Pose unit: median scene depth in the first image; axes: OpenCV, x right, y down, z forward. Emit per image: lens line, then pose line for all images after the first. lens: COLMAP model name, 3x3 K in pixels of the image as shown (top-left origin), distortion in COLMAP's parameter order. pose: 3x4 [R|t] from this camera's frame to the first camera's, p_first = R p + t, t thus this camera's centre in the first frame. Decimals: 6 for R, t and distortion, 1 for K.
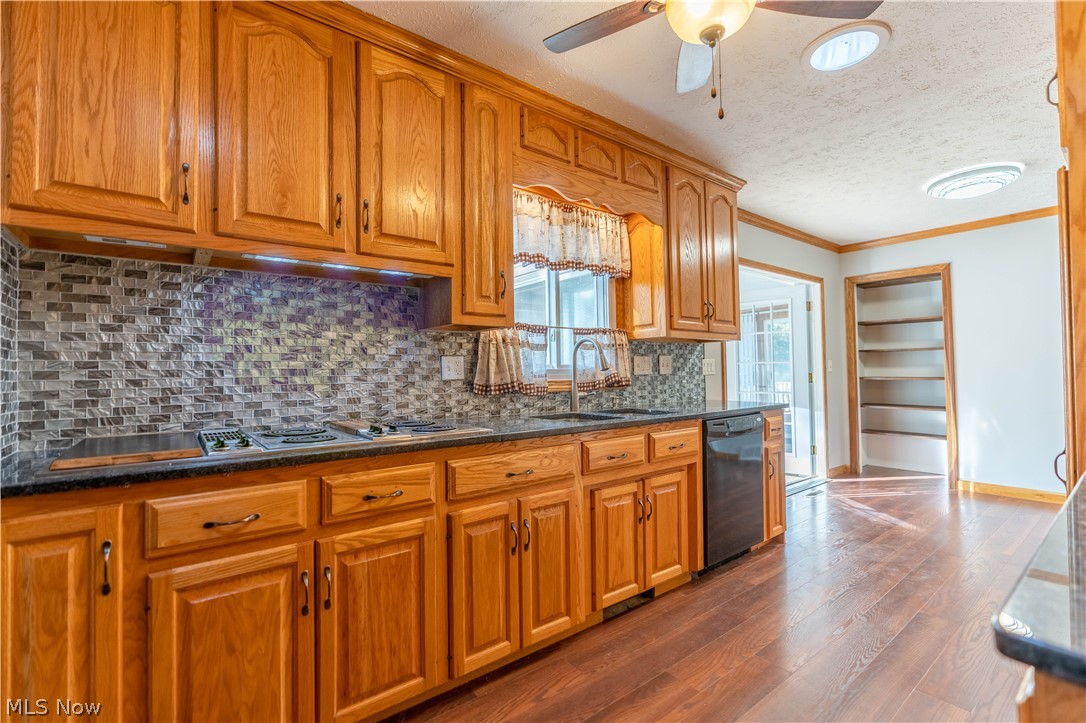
lens RADIAL K [[475.2, 0, 546.3], [0, 475.2, 366.6], [0, 0, 1]] dist [-0.005933, -0.000026]
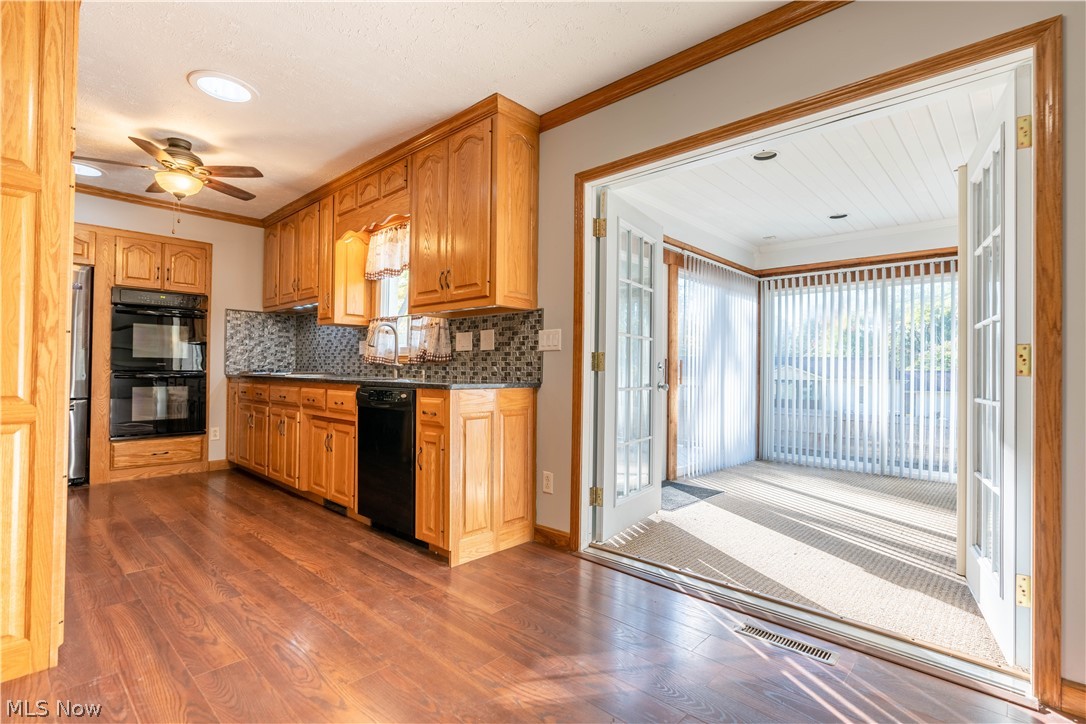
lens RADIAL K [[528.5, 0, 553.4], [0, 528.5, 360.7], [0, 0, 1]] dist [-0.005842, 0.003200]
pose [[0.157648, 0.014795, -0.987384, 1.688755], [0.019846, 0.999638, 0.018147, 0.026775], [0.987296, -0.022457, 0.157298, 1.270402]]
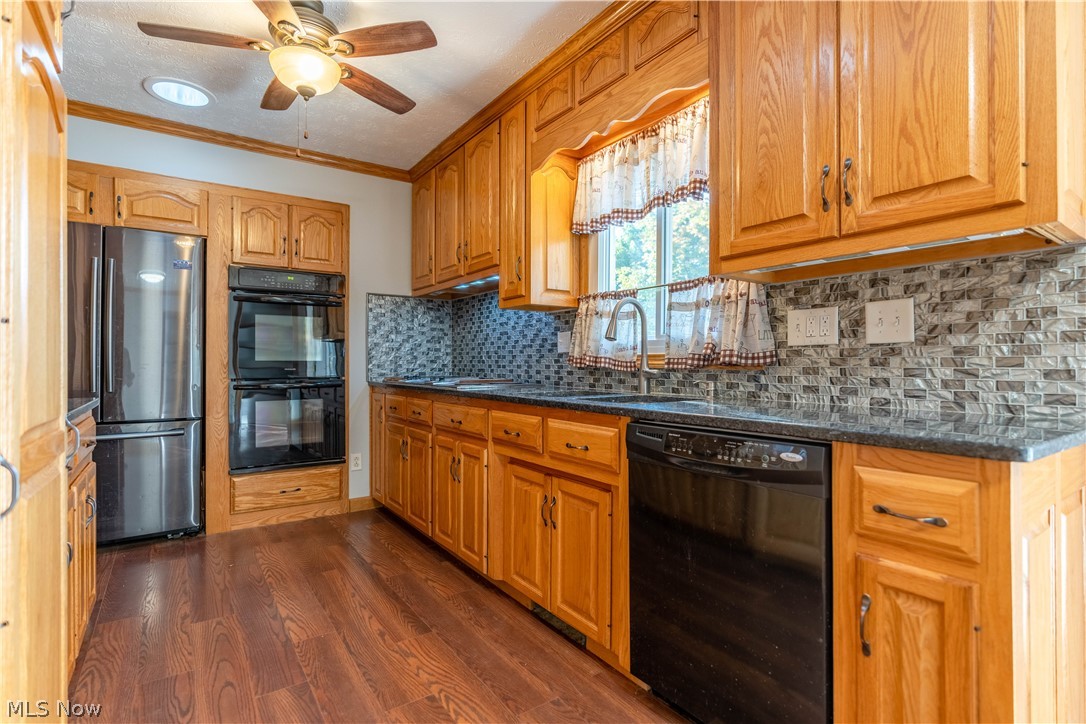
lens RADIAL K [[528.5, 0, 543.7], [0, 528.5, 354.4], [0, 0, 1]] dist [-0.005842, 0.003200]
pose [[-0.048812, 0.016769, -0.998667, 0.986906], [0.036537, 0.999220, 0.014992, 0.009984], [0.998139, -0.035757, -0.049387, 0.931330]]
